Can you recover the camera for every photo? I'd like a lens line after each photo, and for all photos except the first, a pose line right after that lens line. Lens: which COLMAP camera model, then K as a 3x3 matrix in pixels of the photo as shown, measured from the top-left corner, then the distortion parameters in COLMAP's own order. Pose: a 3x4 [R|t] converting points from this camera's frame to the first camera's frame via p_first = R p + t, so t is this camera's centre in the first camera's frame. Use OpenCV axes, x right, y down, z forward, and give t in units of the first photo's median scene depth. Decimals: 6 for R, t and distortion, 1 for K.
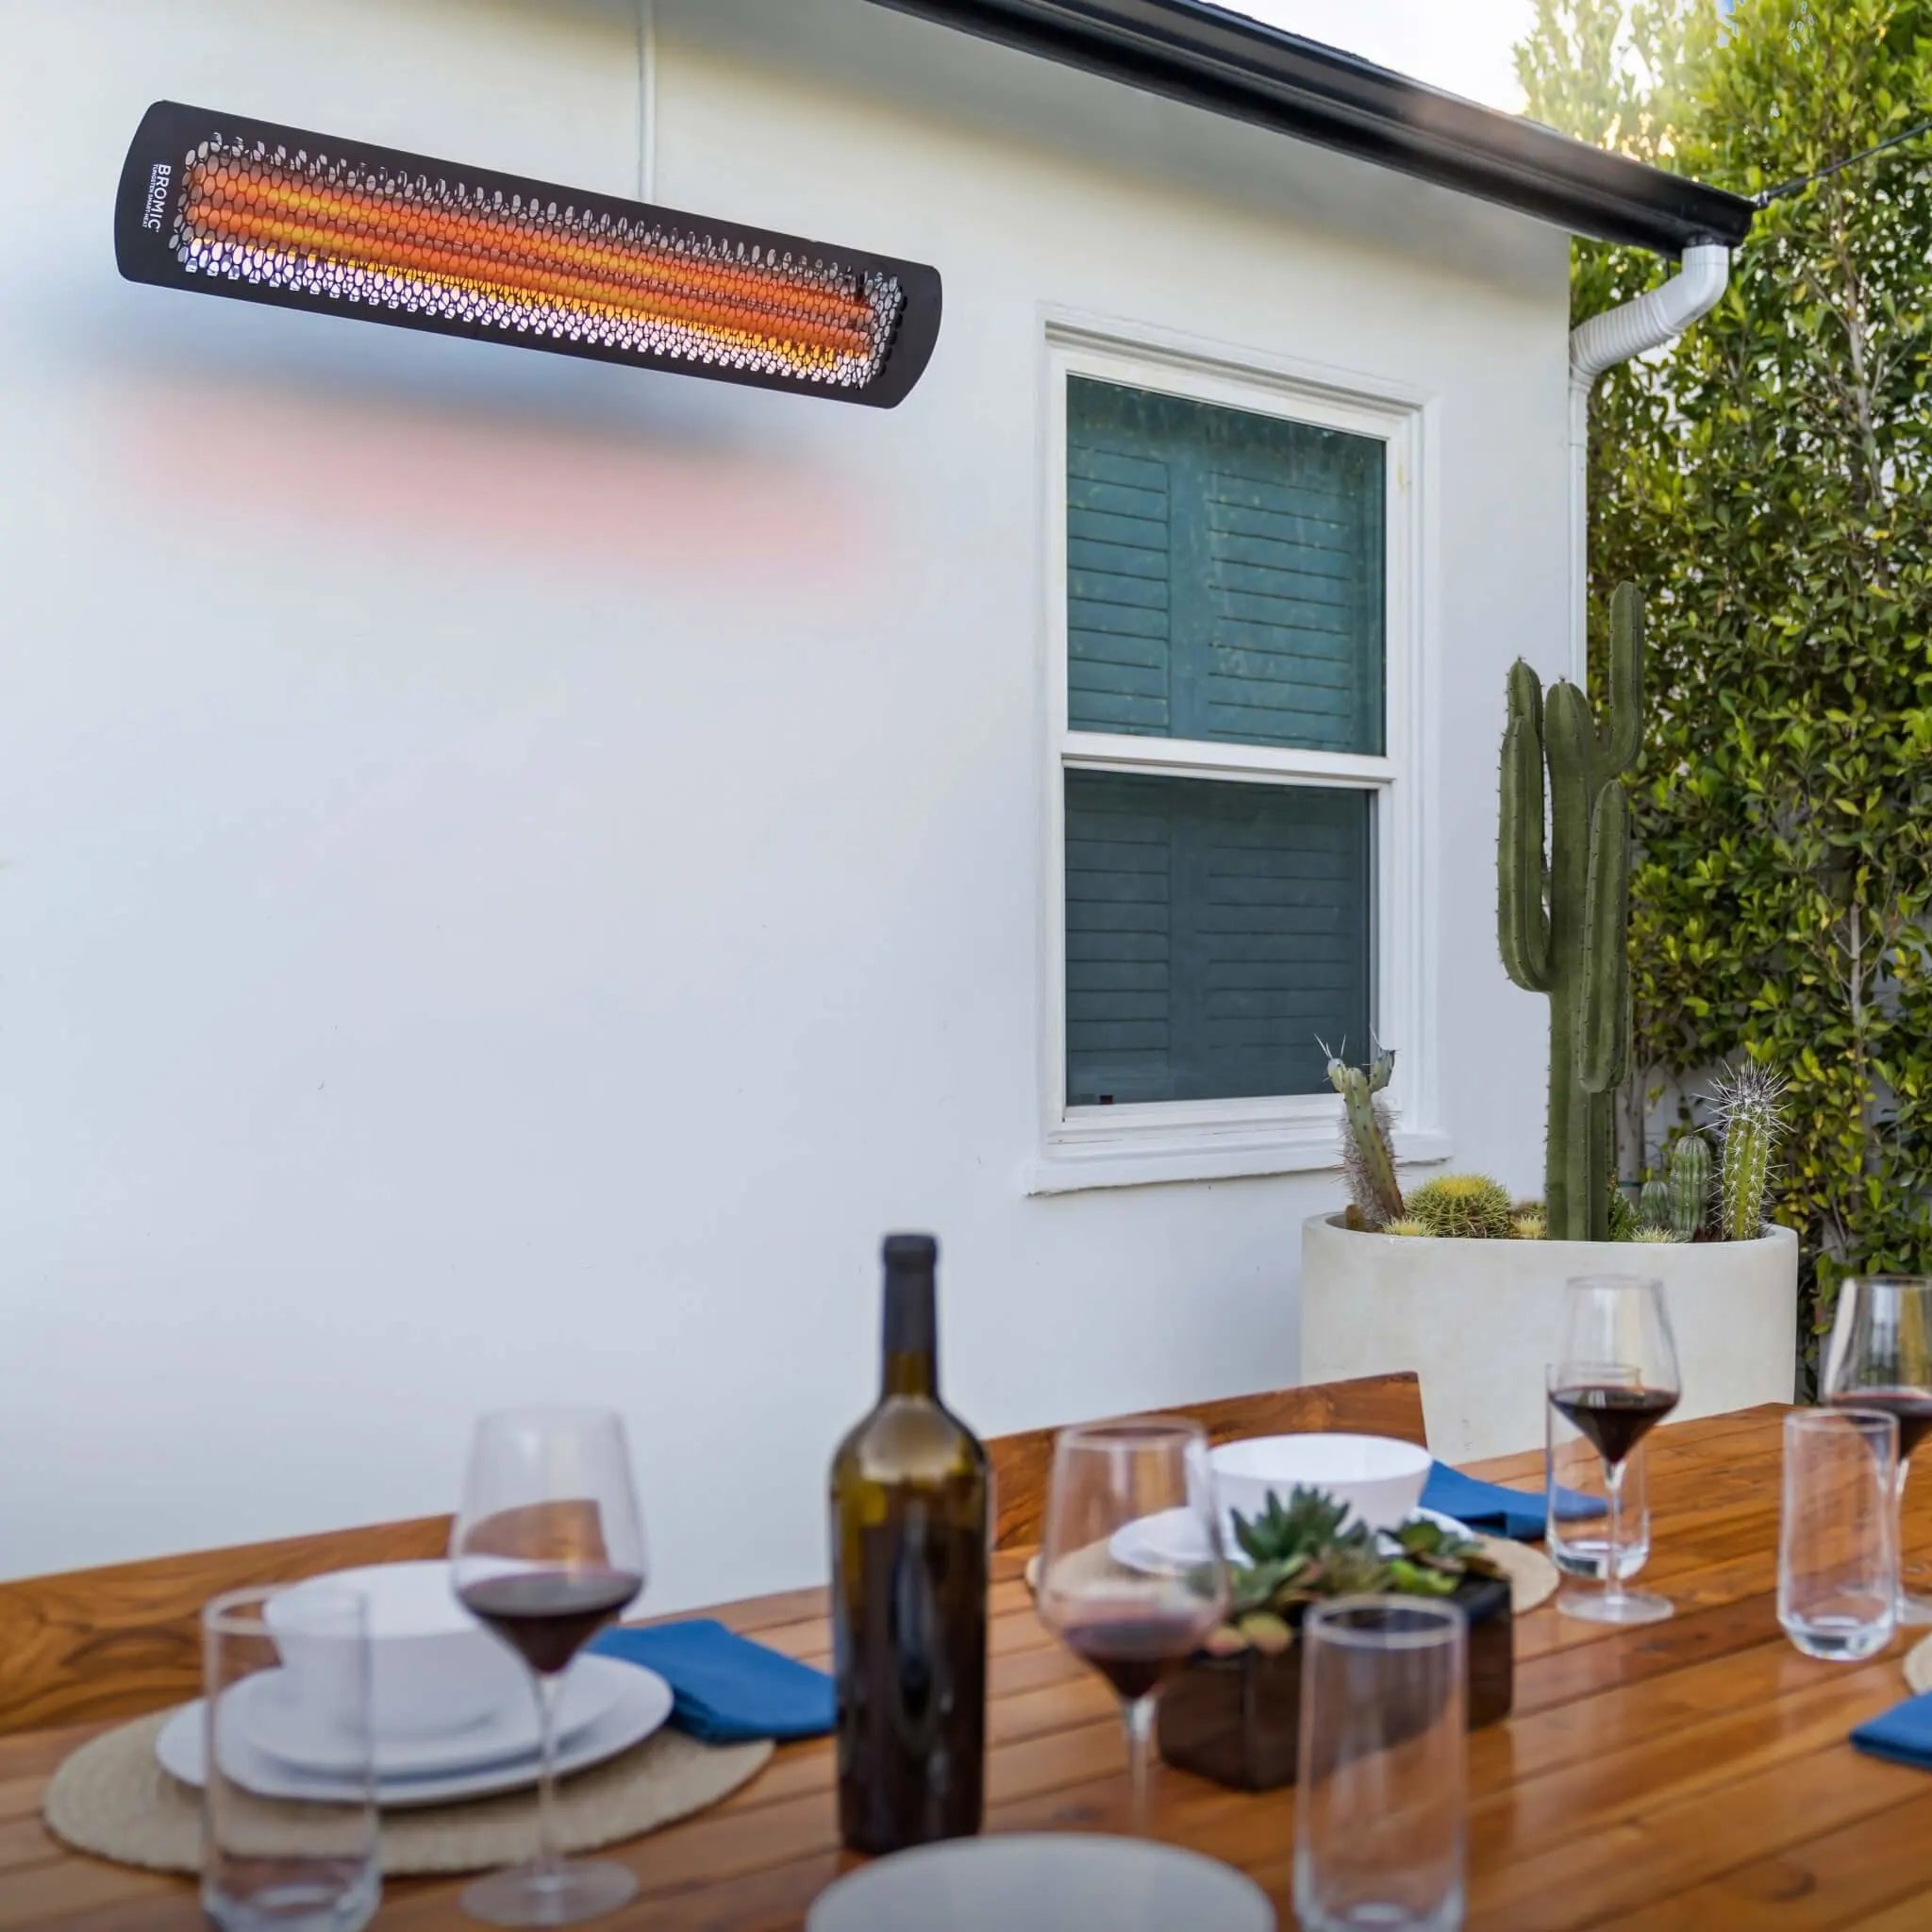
lens RADIAL K [[2871.4, 0, 965.9], [0, 2871.4, 1174.0], [0, 0, 1]] dist [-0.021823, 0.114921]
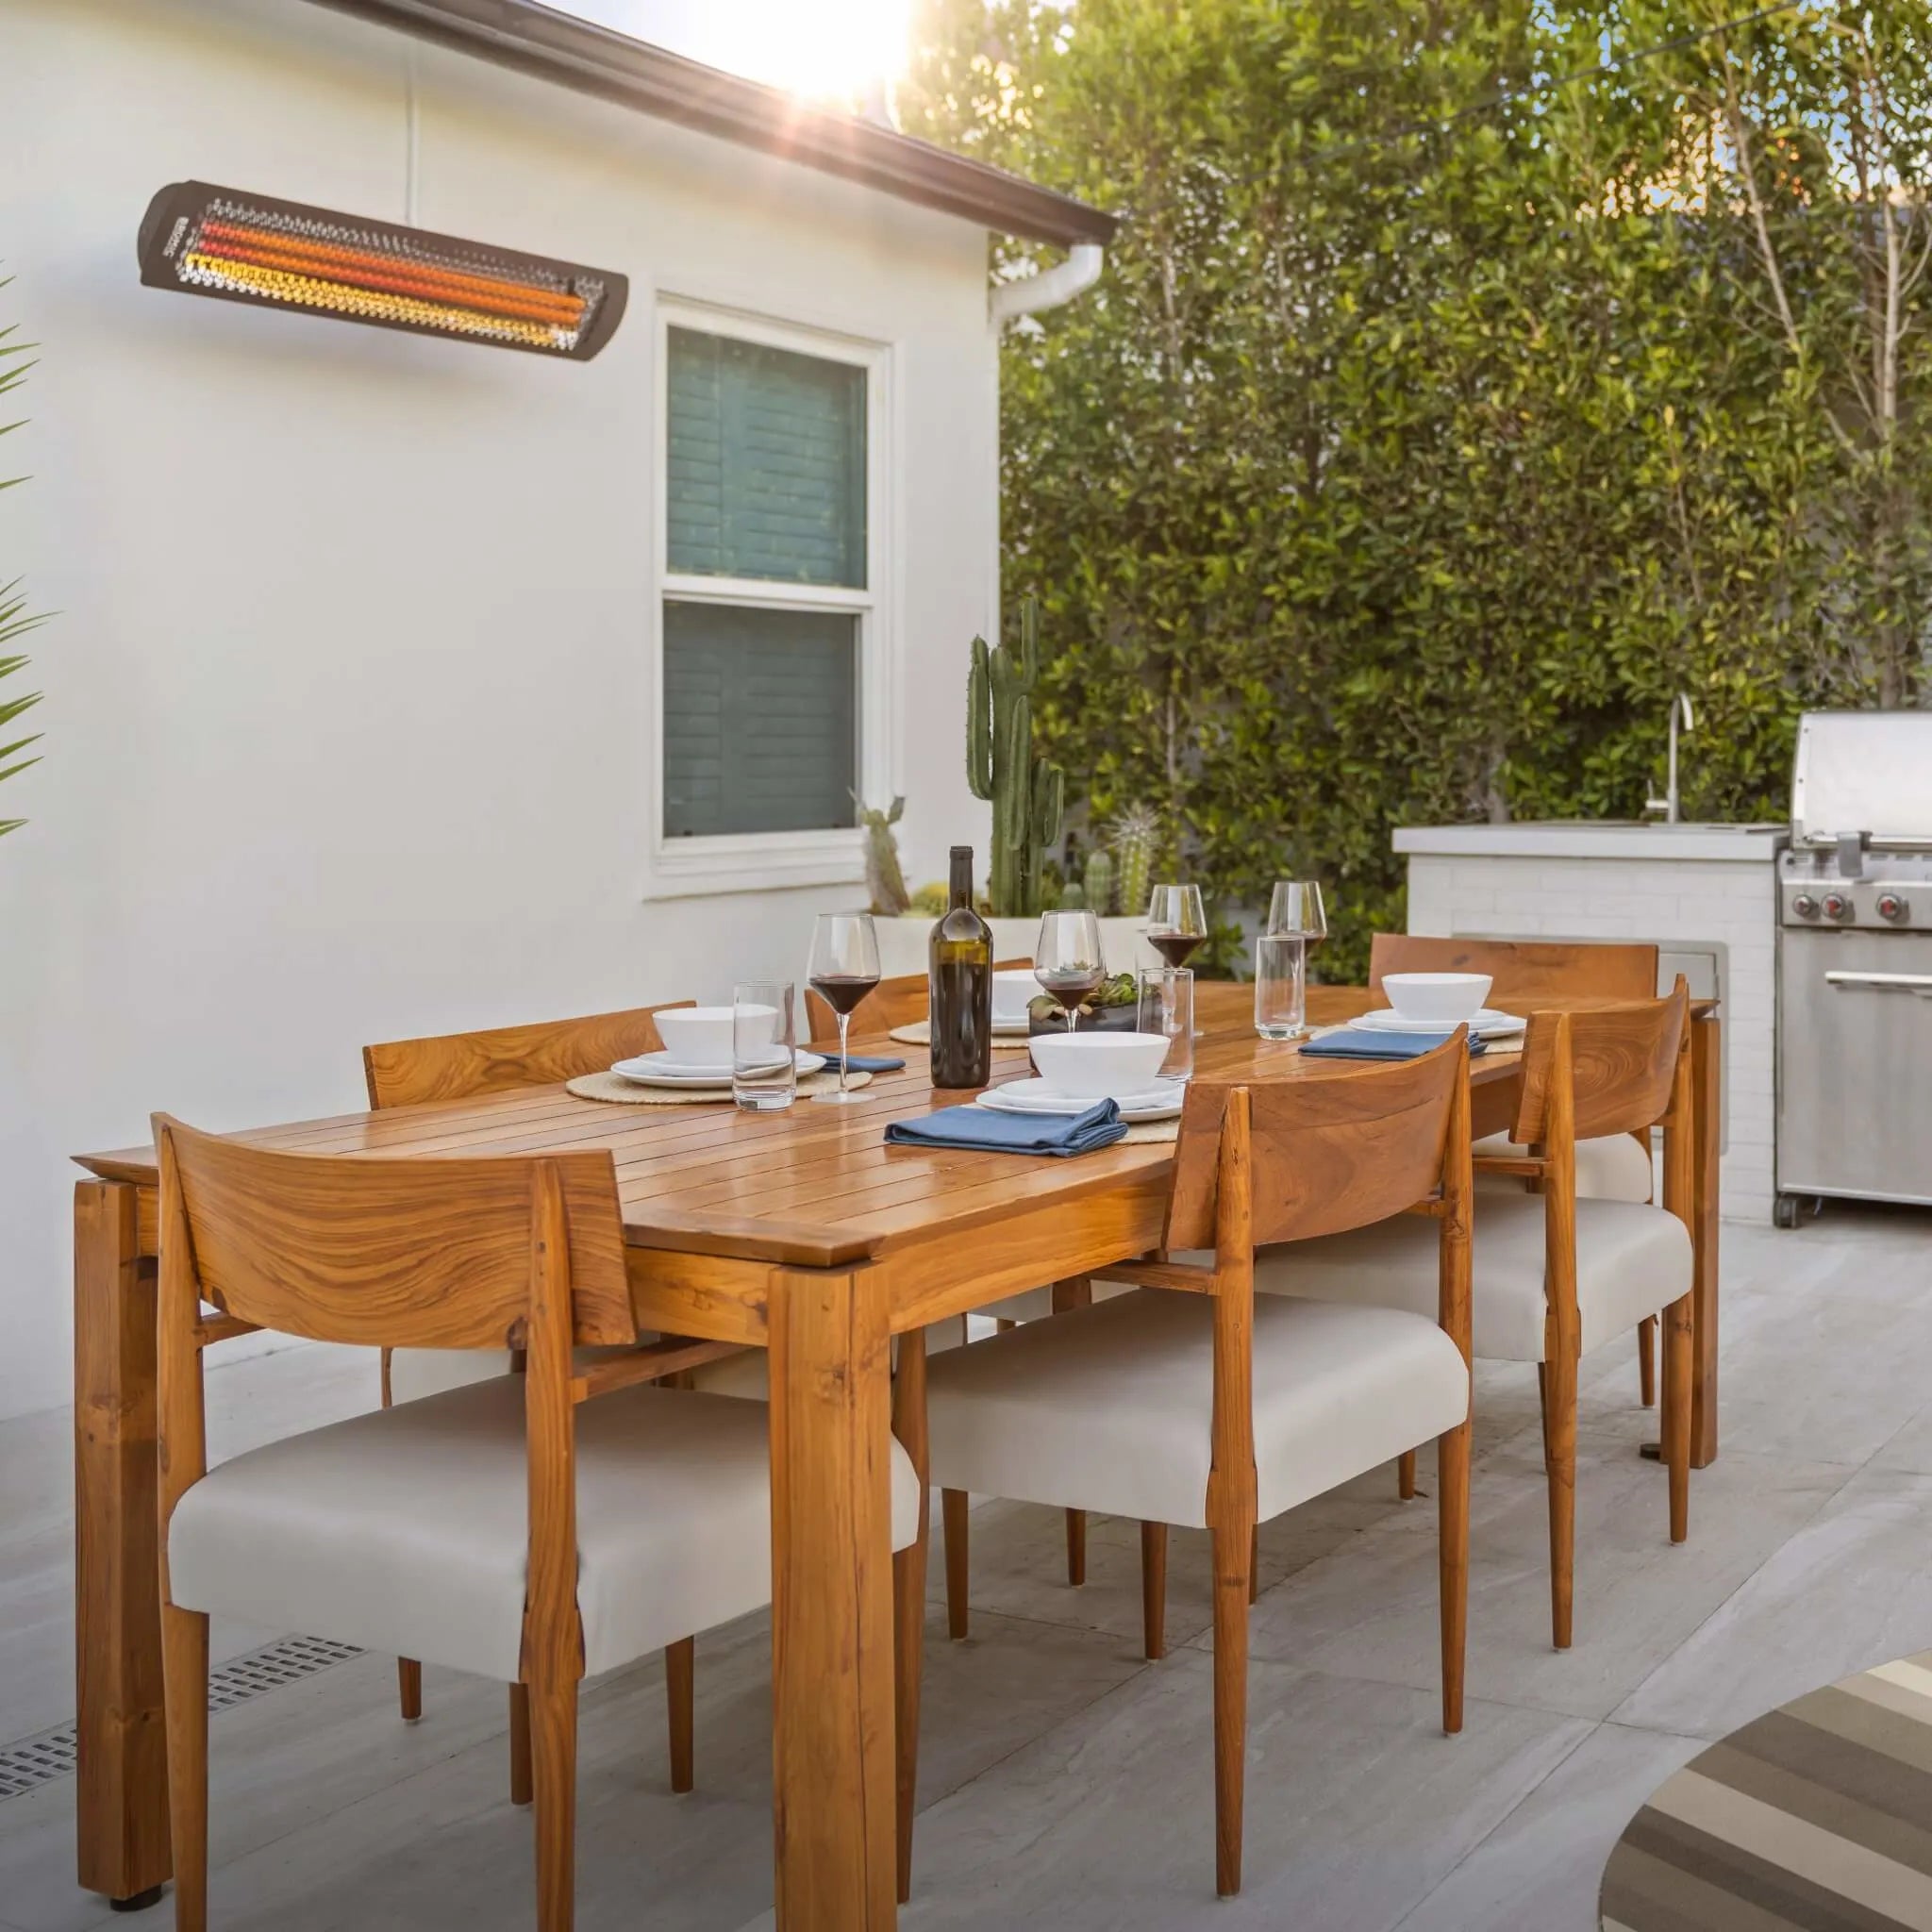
lens RADIAL K [[2833.2, 0, 966.0], [0, 2833.2, 966.0], [0, 0, 1]] dist [0.027068, 0.078478]
pose [[0.967271, -0.017367, 0.253152, -0.134345], [0.015252, 0.999830, 0.010316, 0.020922], [-0.253288, -0.006117, 0.967372, -0.297510]]
